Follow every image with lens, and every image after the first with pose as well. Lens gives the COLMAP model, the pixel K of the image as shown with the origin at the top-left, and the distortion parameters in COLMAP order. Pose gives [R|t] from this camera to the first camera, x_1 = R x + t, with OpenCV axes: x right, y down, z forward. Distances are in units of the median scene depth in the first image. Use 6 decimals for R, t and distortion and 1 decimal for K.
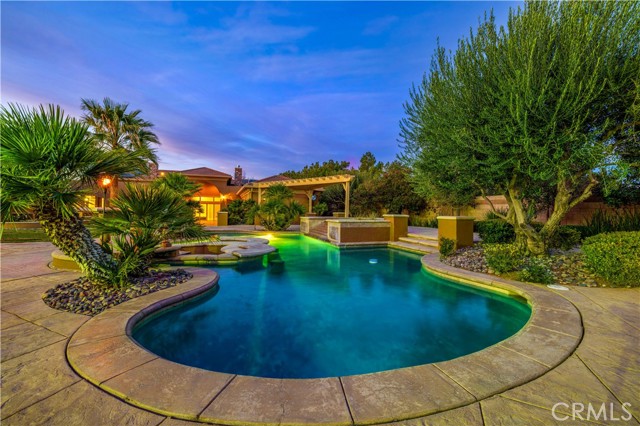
lens RADIAL K [[269.4, 0, 320.0], [0, 269.4, 213.0], [0, 0, 1]] dist [-0.000435, -0.000003]
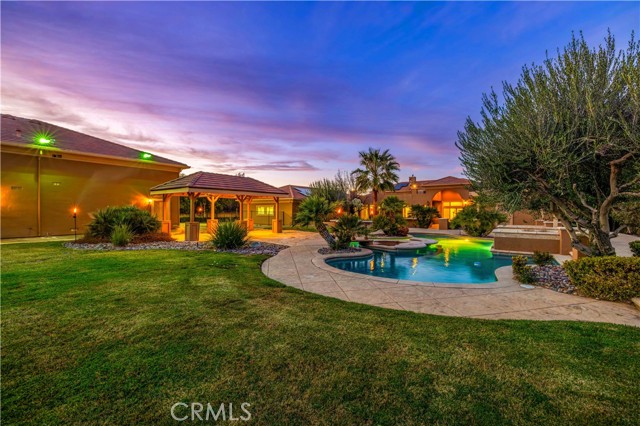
lens RADIAL K [[269.4, 0, 320.0], [0, 269.4, 213.0], [0, 0, 1]] dist [-0.000435, -0.000003]
pose [[0.580671, -0.004834, -0.814124, 0.348630], [0.001036, 0.999986, -0.005198, -0.025353], [0.814138, 0.002175, 0.580668, -0.184530]]
